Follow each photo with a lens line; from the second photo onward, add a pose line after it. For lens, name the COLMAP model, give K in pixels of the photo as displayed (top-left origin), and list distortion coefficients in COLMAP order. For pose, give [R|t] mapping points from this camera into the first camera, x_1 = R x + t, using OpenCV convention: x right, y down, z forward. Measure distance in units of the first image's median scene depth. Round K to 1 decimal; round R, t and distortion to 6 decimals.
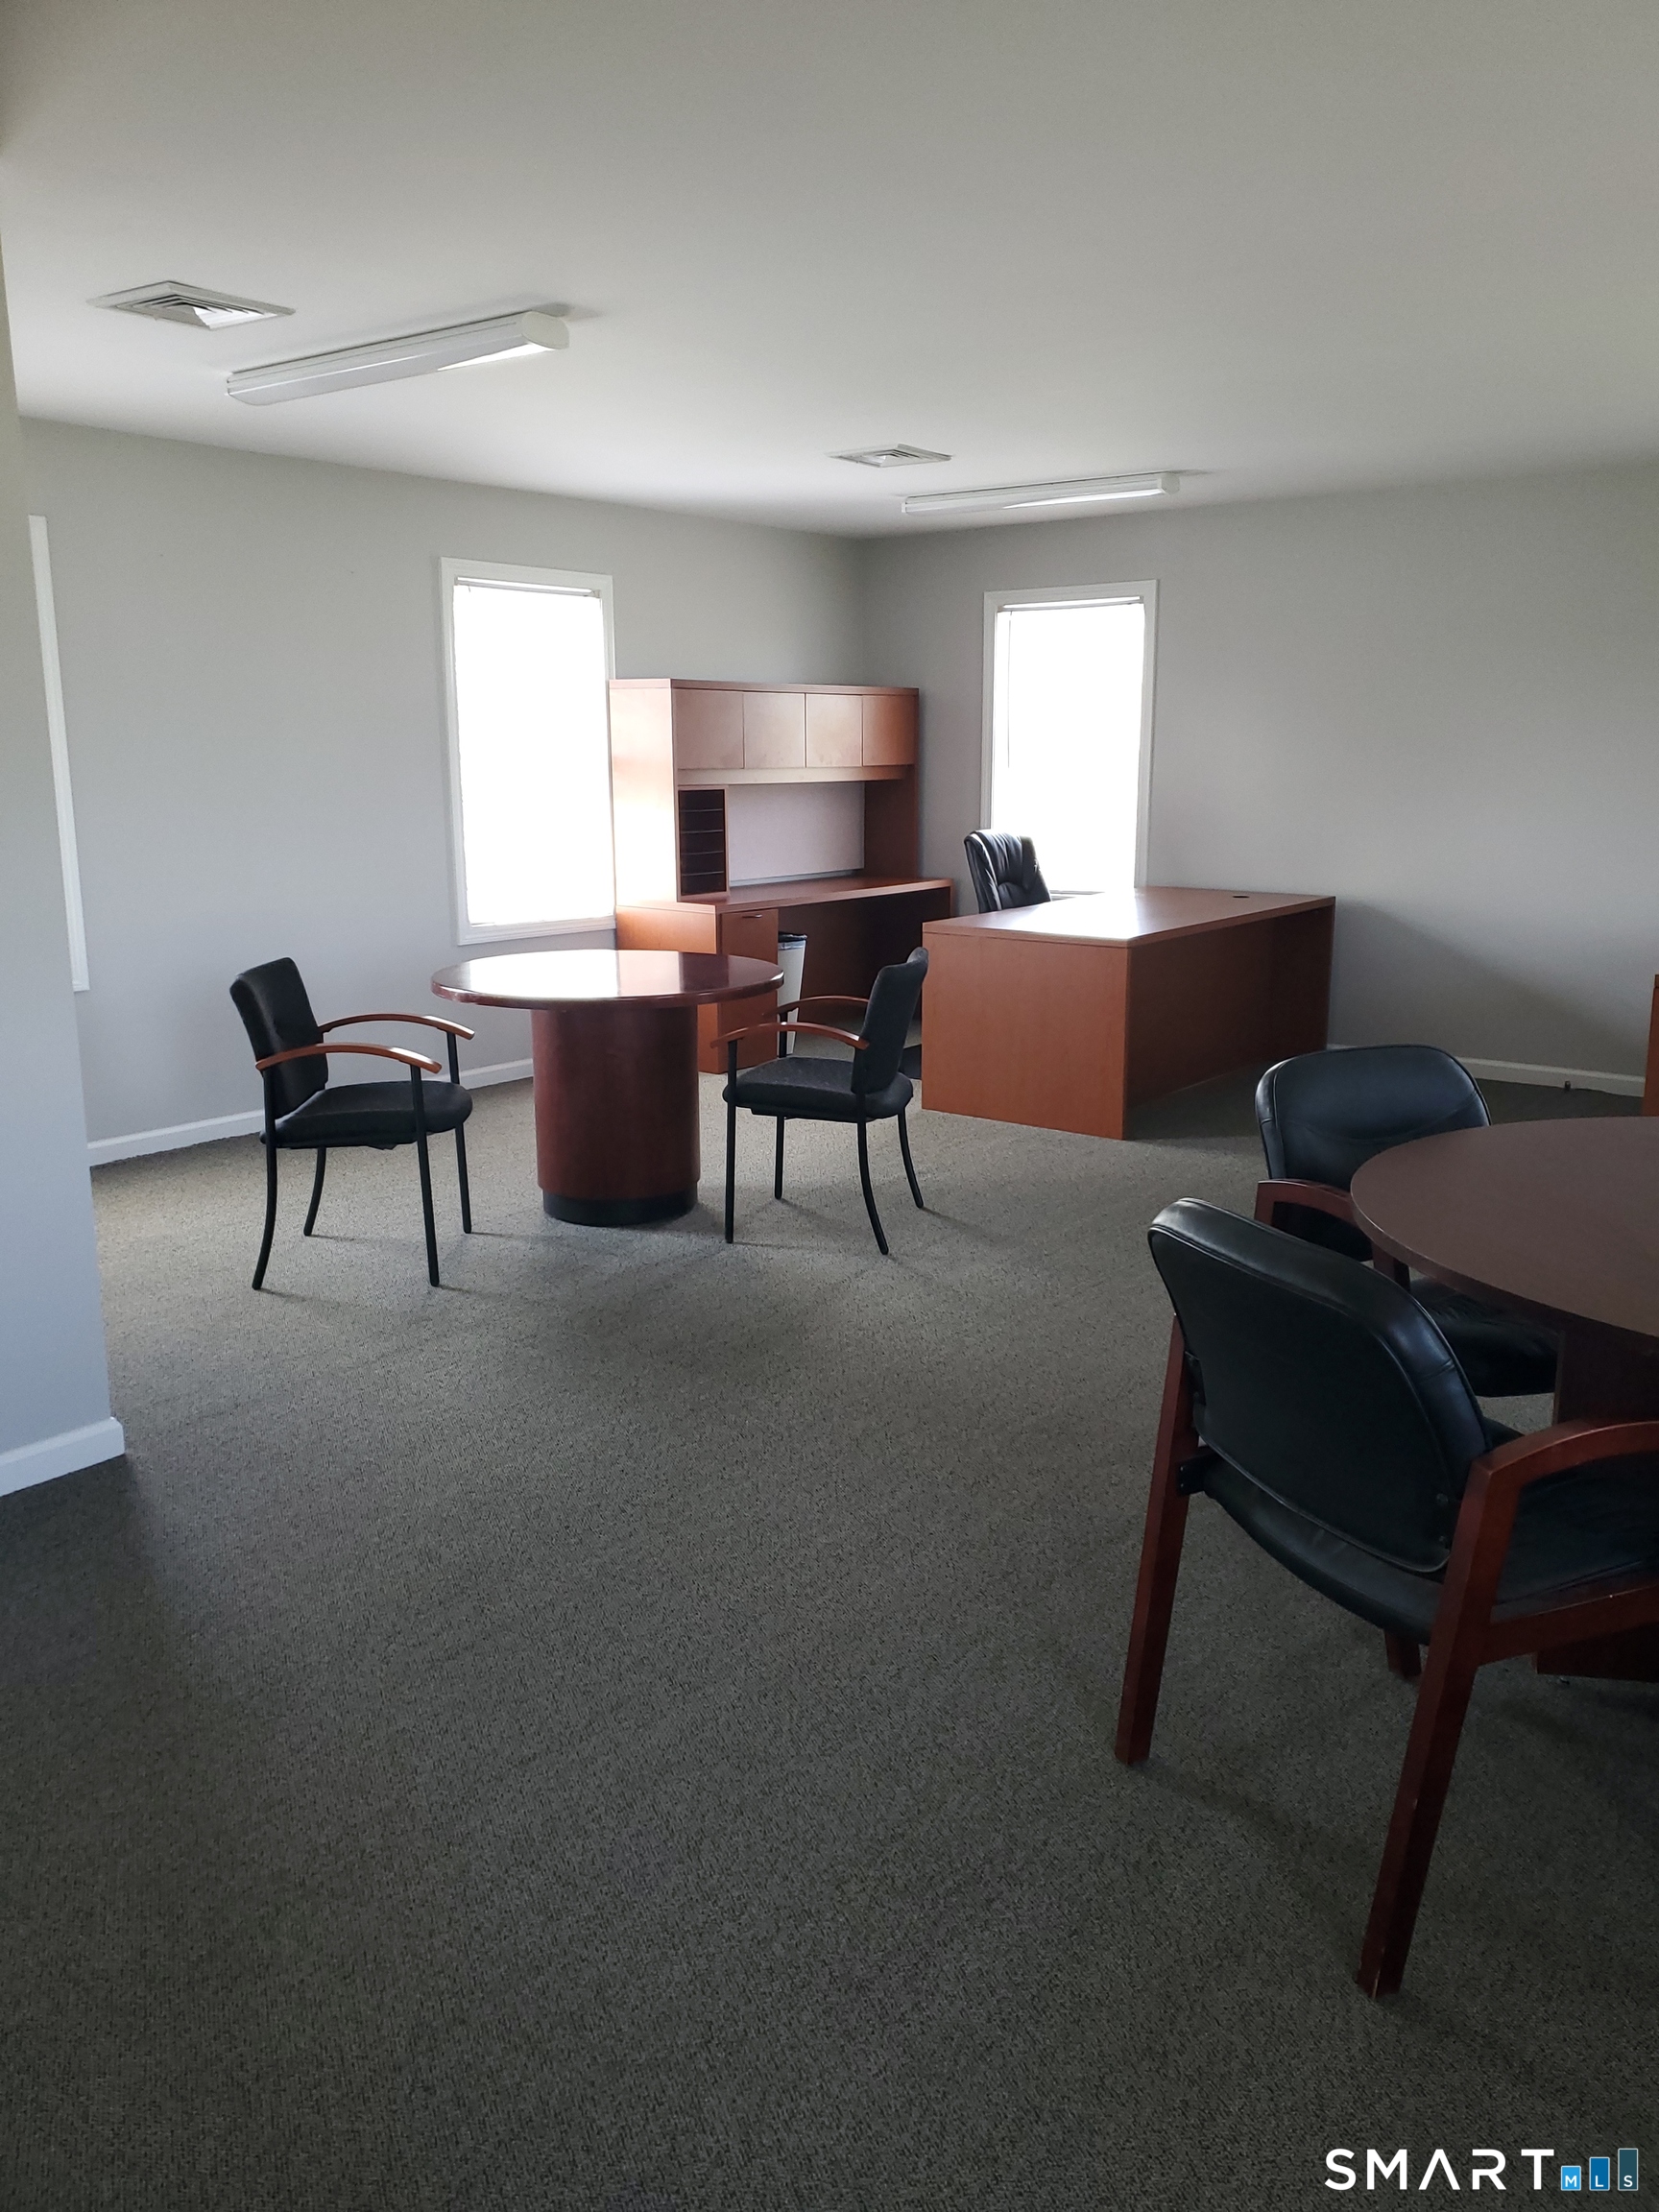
lens RADIAL K [[1680.1, 0, 829.2], [0, 1680.1, 1109.7], [0, 0, 1]] dist [0.037152, 0.001982]
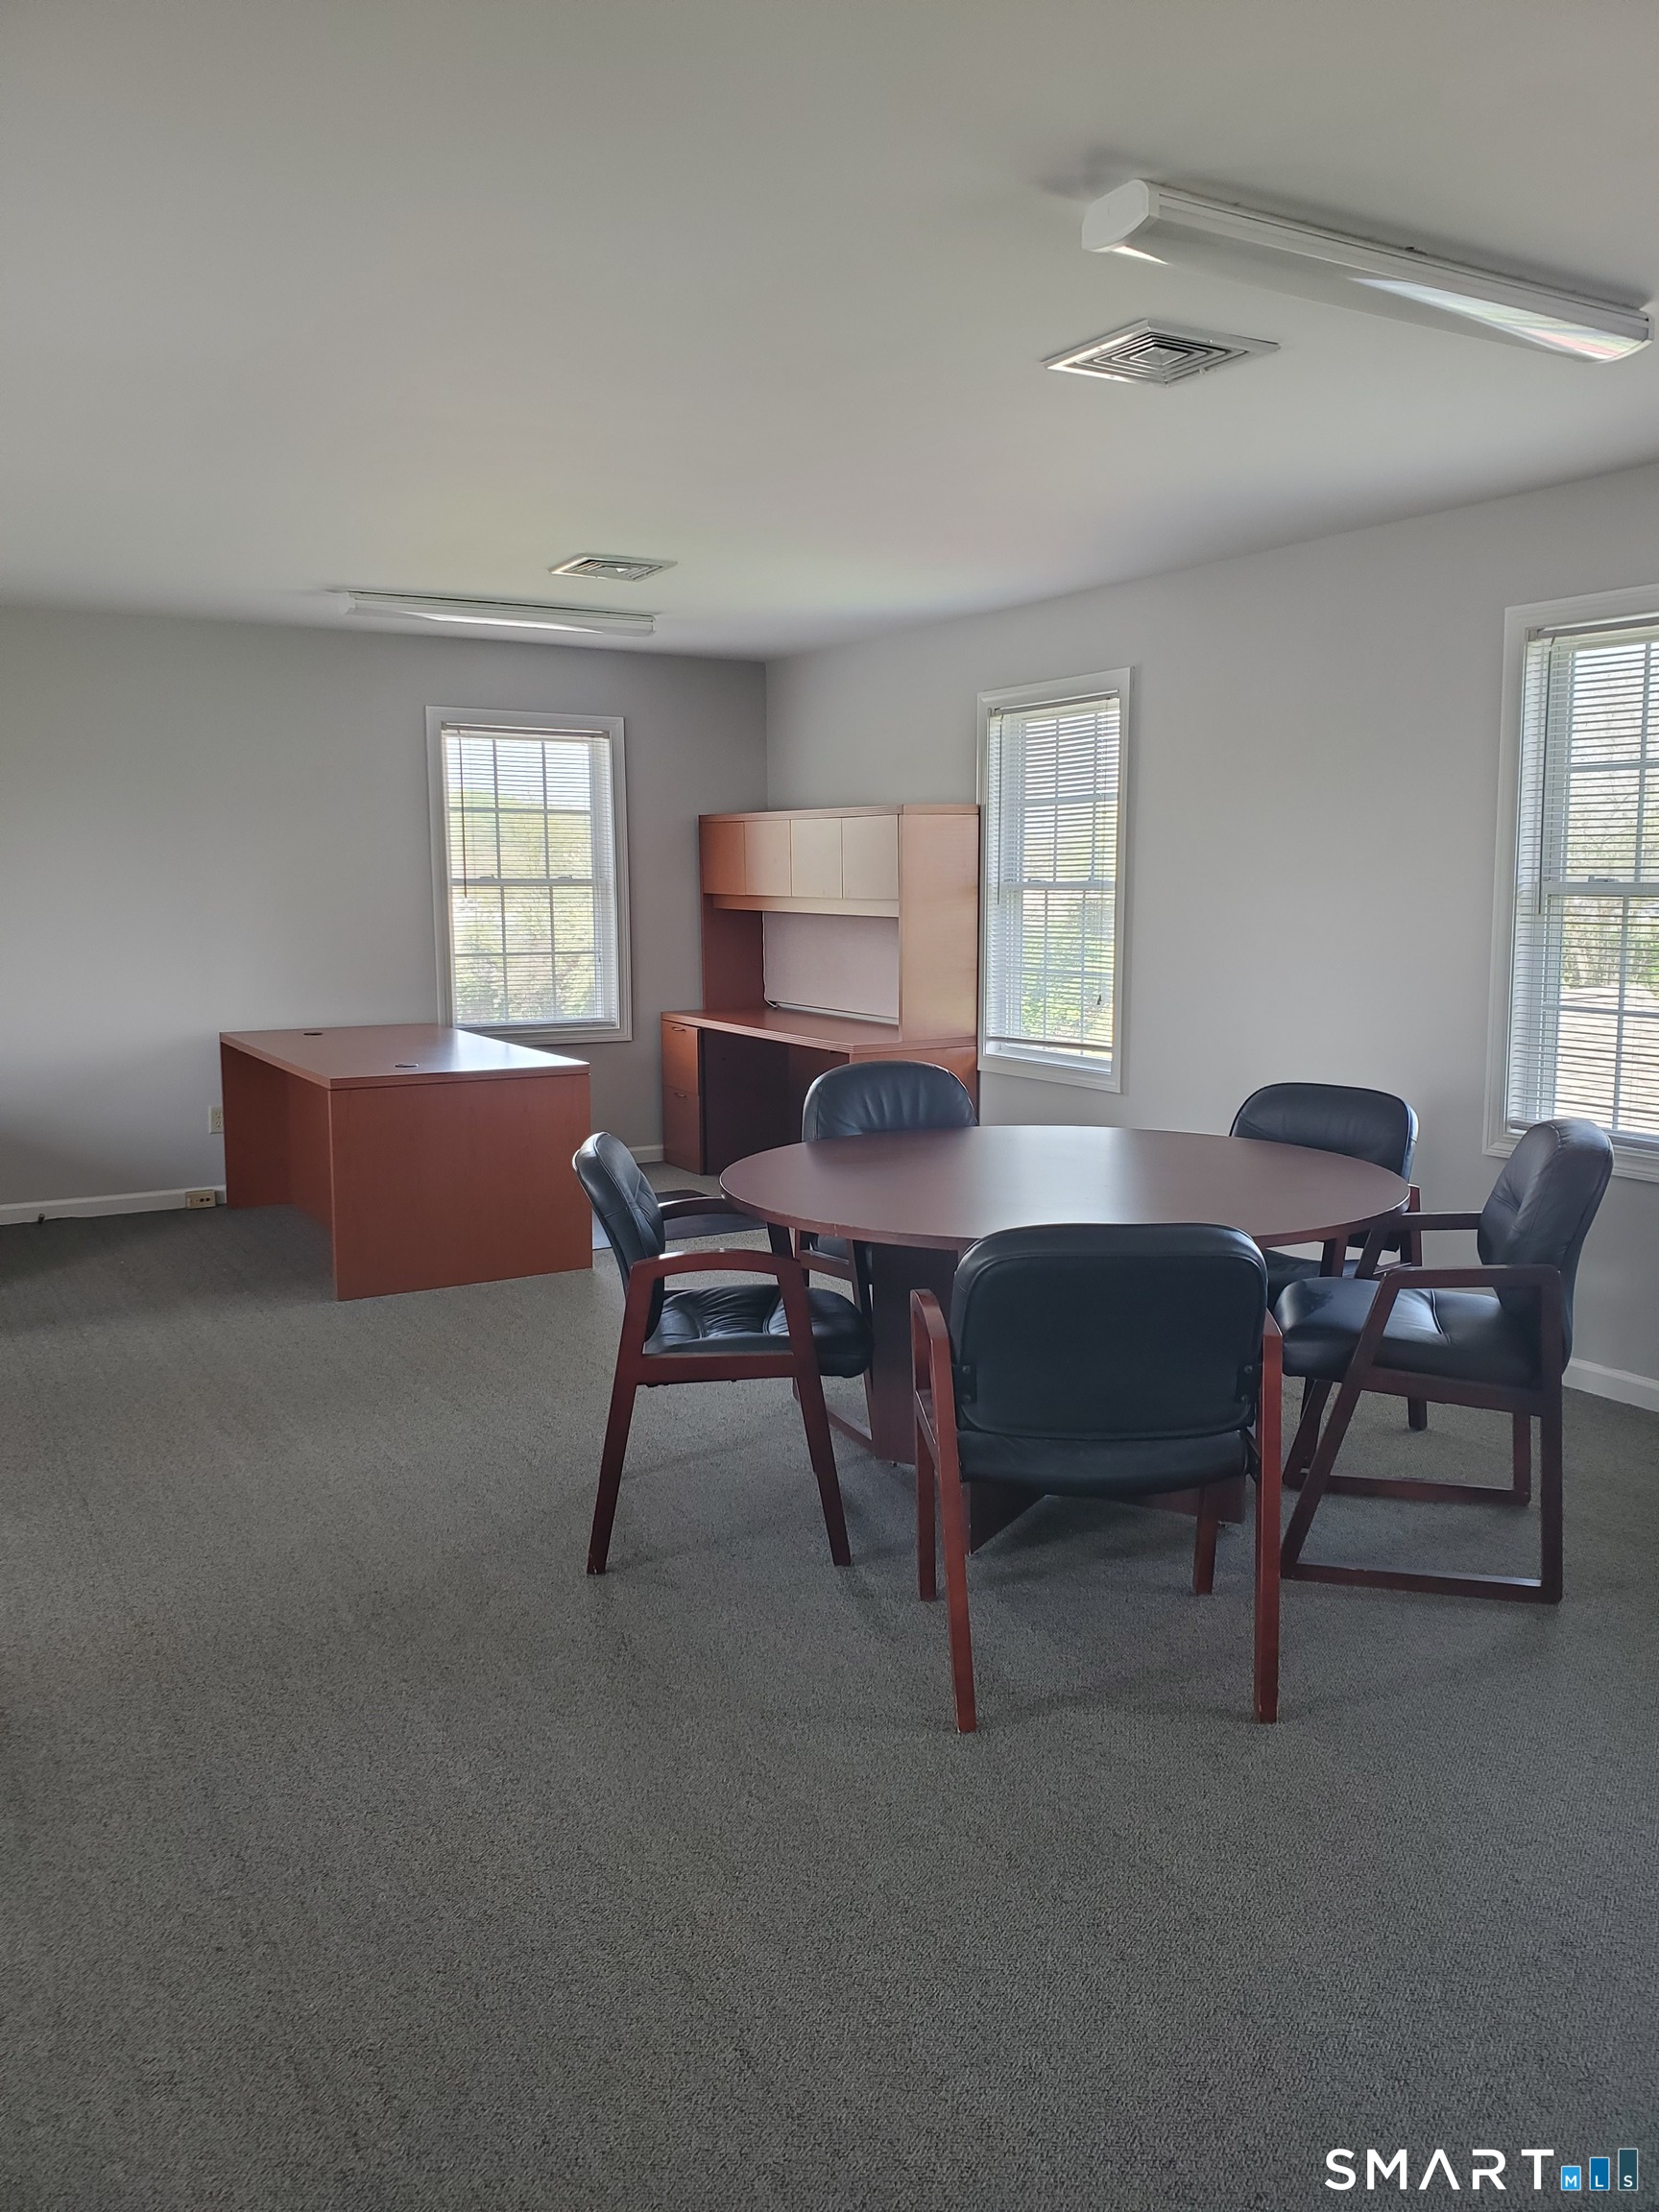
lens RADIAL K [[1680.1, 0, 830.8], [0, 1680.1, 1102.7], [0, 0, 1]] dist [0.037152, 0.001982]
pose [[0.368474, -0.120482, 0.921798, -0.618733], [0.188272, 0.980690, 0.052921, -0.093574], [-0.910374, 0.154049, 0.384042, 0.362284]]
